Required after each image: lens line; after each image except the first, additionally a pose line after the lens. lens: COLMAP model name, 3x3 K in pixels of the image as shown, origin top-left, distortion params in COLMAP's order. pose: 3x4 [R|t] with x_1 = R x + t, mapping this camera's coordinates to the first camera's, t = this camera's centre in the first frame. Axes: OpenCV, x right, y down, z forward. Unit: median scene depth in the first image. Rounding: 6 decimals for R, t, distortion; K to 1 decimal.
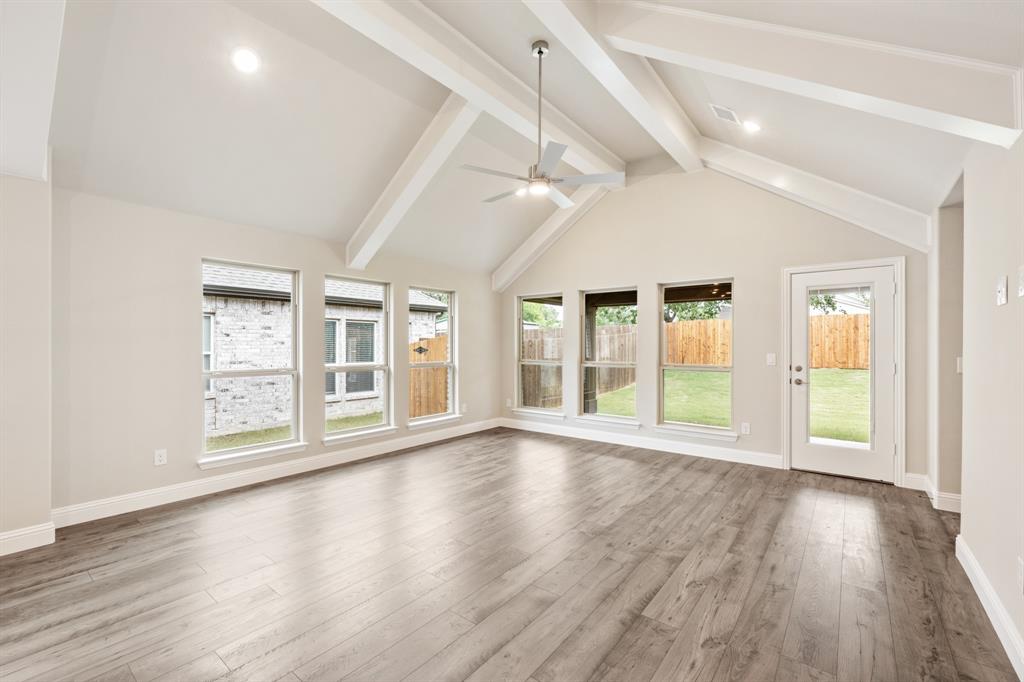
lens RADIAL K [[432.3, 0, 515.6], [0, 432.3, 345.7], [0, 0, 1]] dist [-0.000451, -0.000291]
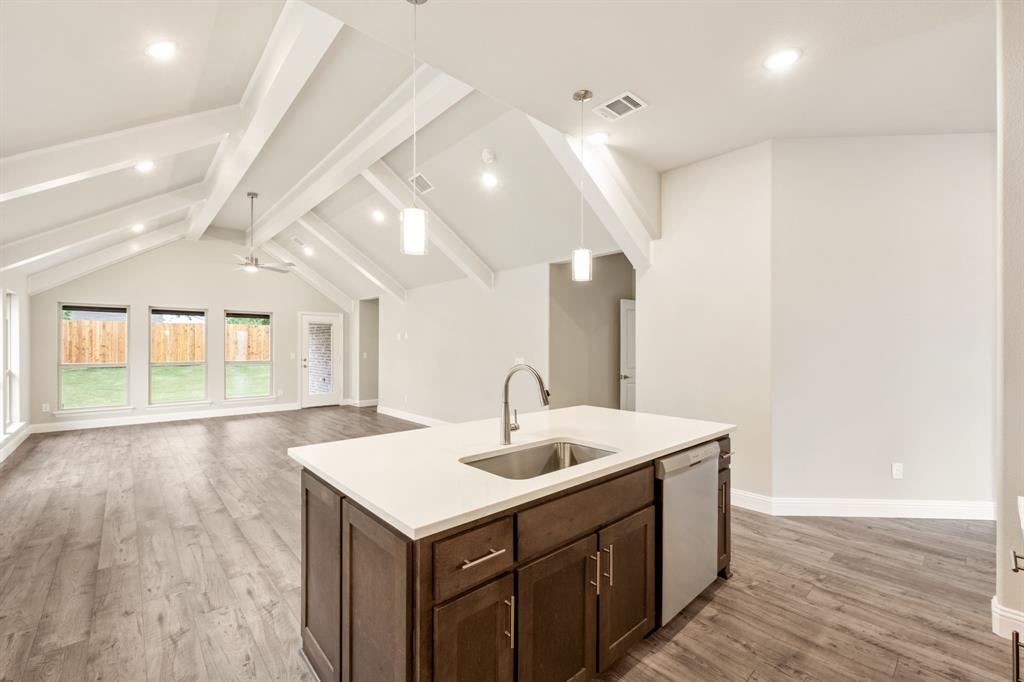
lens RADIAL K [[425.9, 0, 512.2], [0, 425.9, 347.0], [0, 0, 1]] dist [-0.000287, -0.000599]
pose [[0.168572, -0.003566, 0.985683, -1.185323], [0.000292, 0.999994, 0.003568, -0.016632], [-0.985689, -0.000313, 0.168572, -0.334205]]
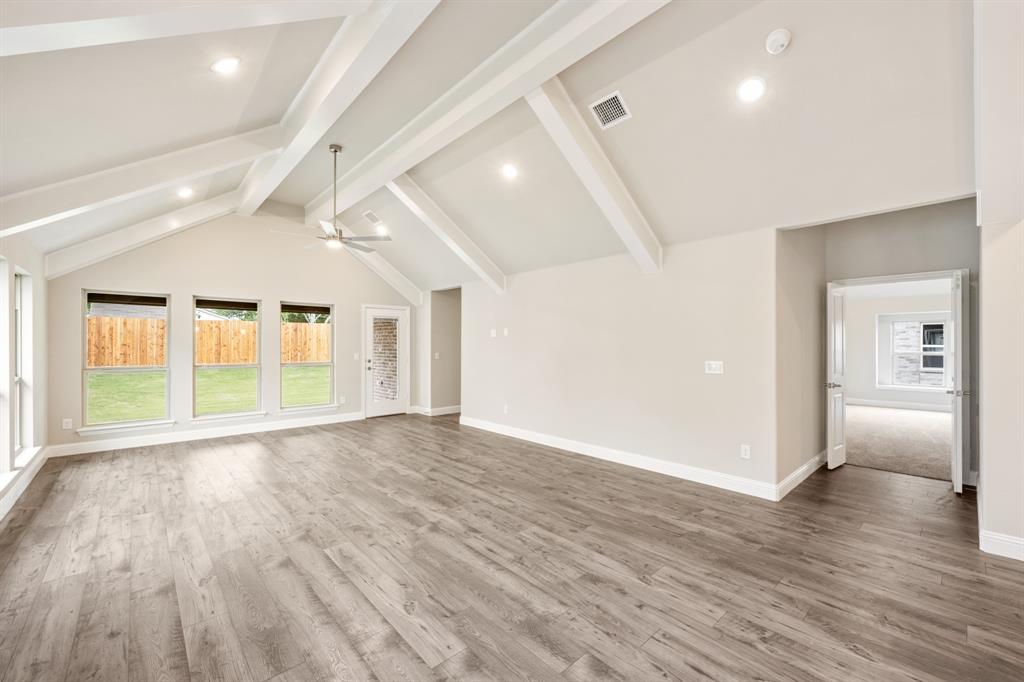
lens RADIAL K [[414.6, 0, 511.4], [0, 414.6, 345.0], [0, 0, 1]] dist [-0.001572, -0.000467]
pose [[0.171124, -0.002751, 0.985246, -0.904604], [0.000960, 0.999996, 0.002626, -0.016347], [-0.985249, 0.000496, 0.171126, 0.126469]]
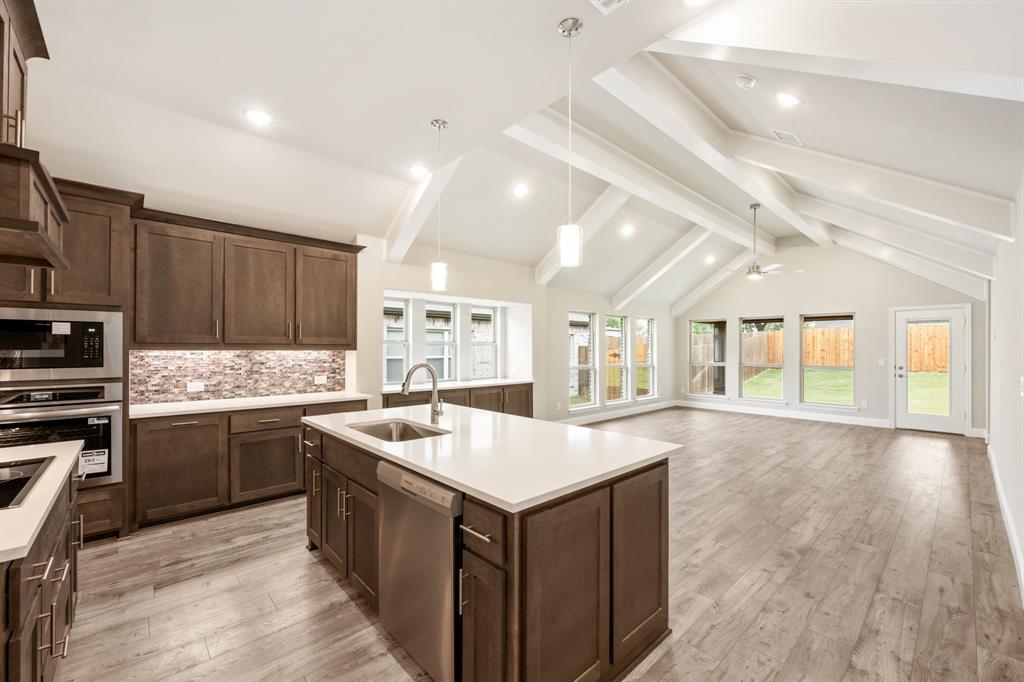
lens RADIAL K [[414.6, 0, 511.4], [0, 414.6, 345.0], [0, 0, 1]] dist [-0.001572, -0.000467]
pose [[0.985896, -0.000647, -0.167360, -0.544542], [-0.001245, 0.999937, -0.011200, -0.014883], [0.167356, 0.011250, 0.985832, -0.806006]]
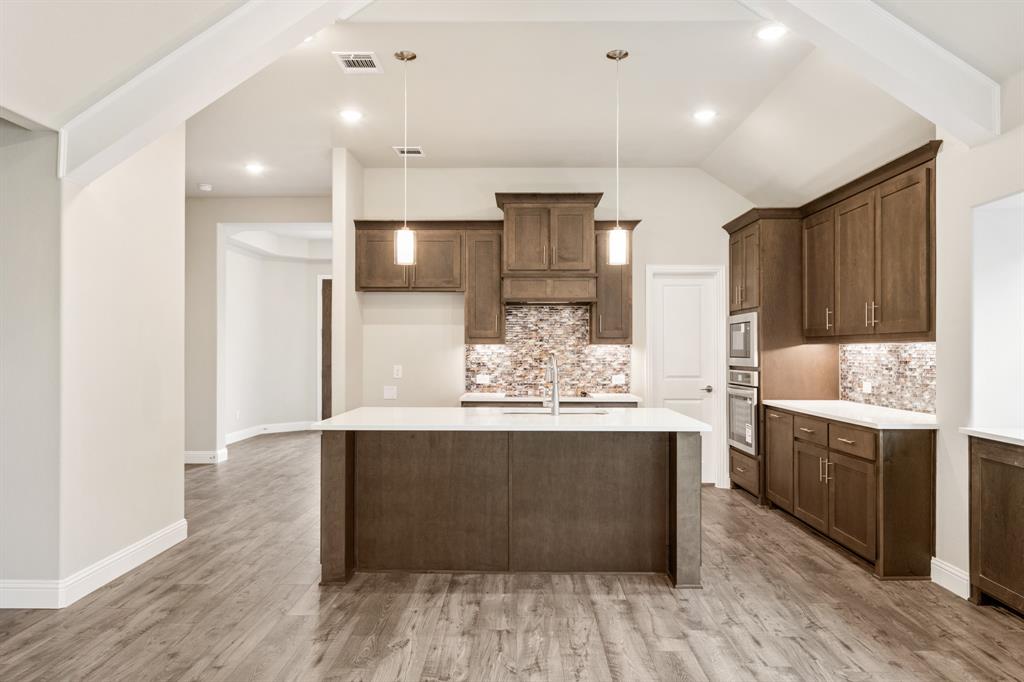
lens RADIAL K [[680.5, 0, 513.7], [0, 680.5, 350.5], [0, 0, 1]] dist [-0.001841, -0.000569]
pose [[-0.793769, -0.002458, -0.608214, -0.139031], [-0.003531, 0.999994, 0.000567, -0.000619], [0.608209, 0.002598, -0.793773, 0.447571]]
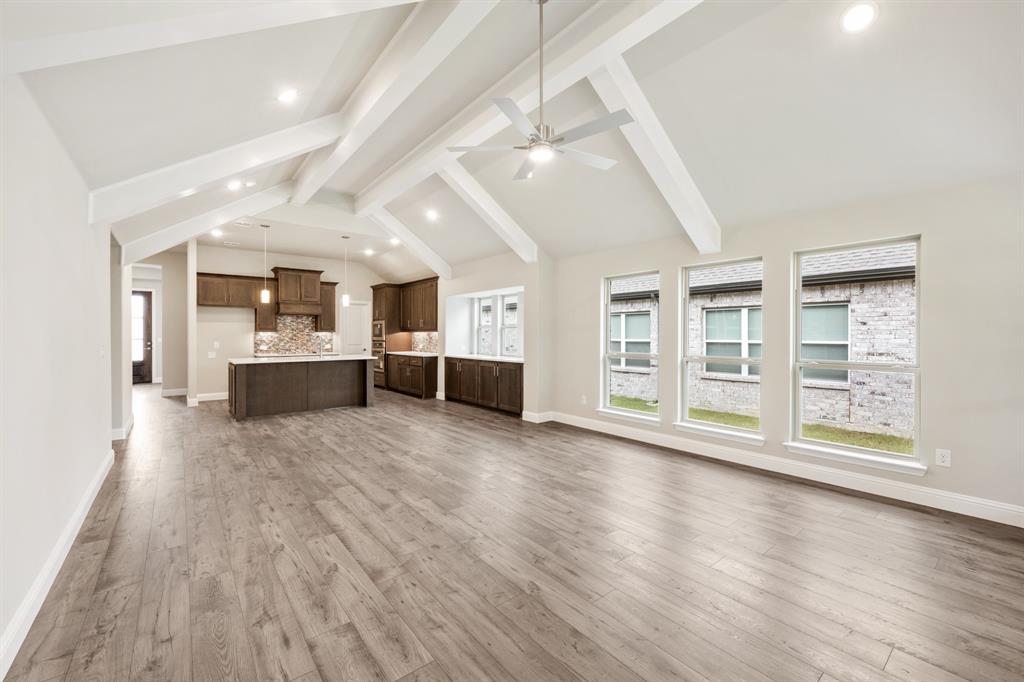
lens RADIAL K [[418.0, 0, 507.1], [0, 418.0, 327.6], [0, 0, 1]] dist [-0.000246, -0.000007]
pose [[-0.240089, -0.016900, -0.970604, 0.657151], [-0.000646, 0.999851, -0.017250, 0.000123], [0.970751, -0.003515, -0.240064, 0.840203]]
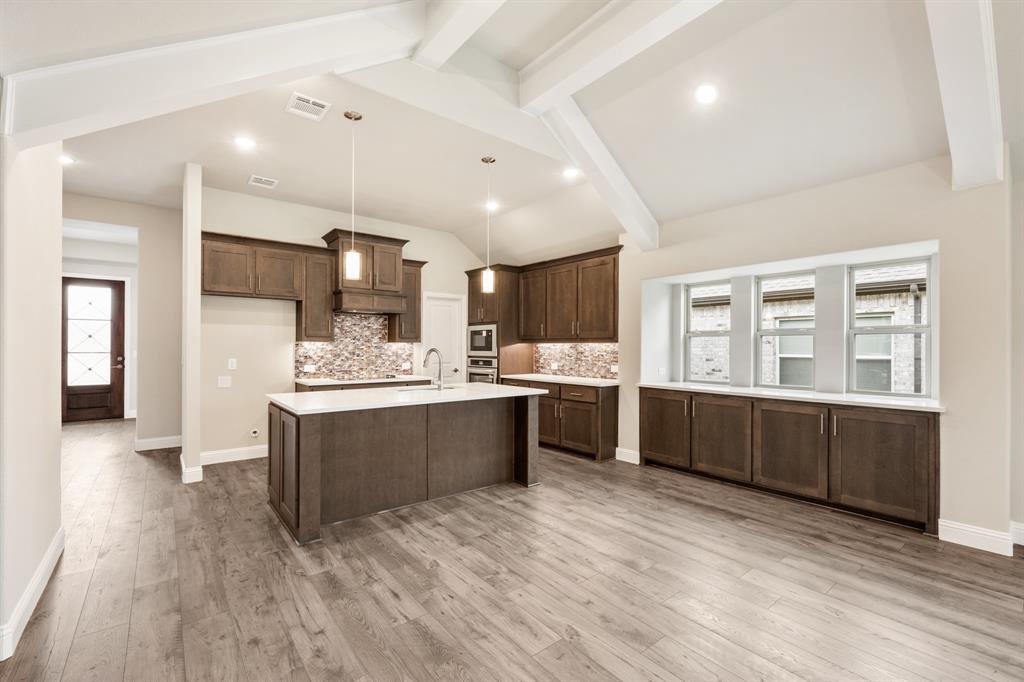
lens RADIAL K [[434.6, 0, 510.2], [0, 434.6, 350.1], [0, 0, 1]] dist [-0.000973, -0.000189]
pose [[-0.234369, 0.005715, -0.972131, 0.073630], [-0.004940, 0.999963, 0.007070, -0.000753], [0.972135, 0.006459, -0.234332, 0.089151]]
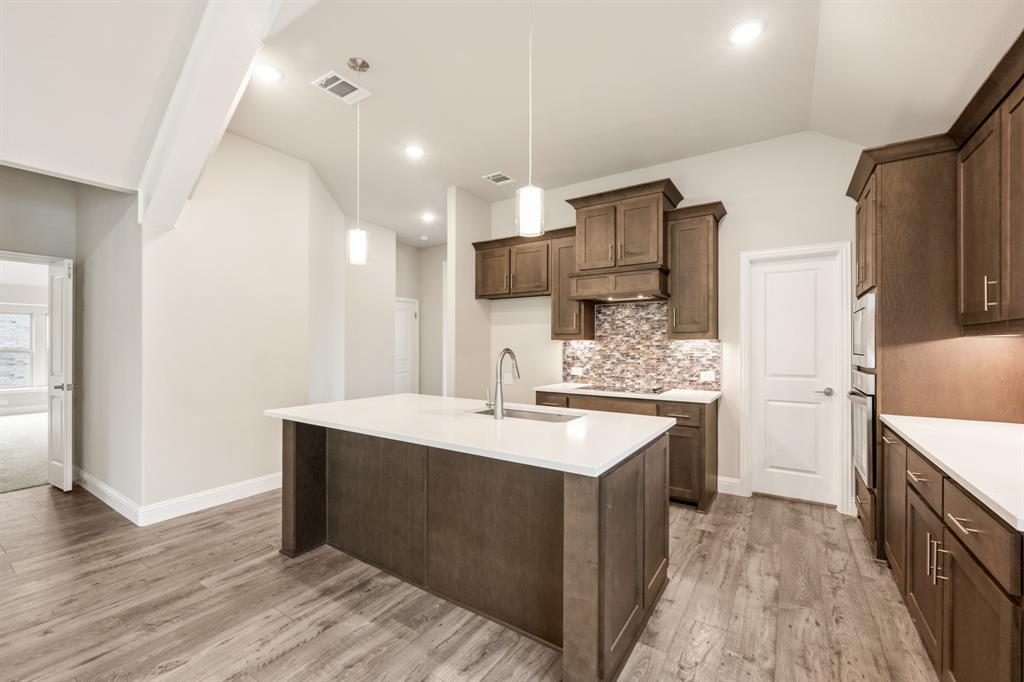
lens RADIAL K [[418.3, 0, 510.4], [0, 418.3, 348.9], [0, 0, 1]] dist [-0.001493, -0.000494]
pose [[-0.996720, -0.002317, -0.080895, -0.720612], [-0.003131, 0.999946, 0.009932, -0.001561], [0.080868, 0.010153, -0.996673, 0.249402]]
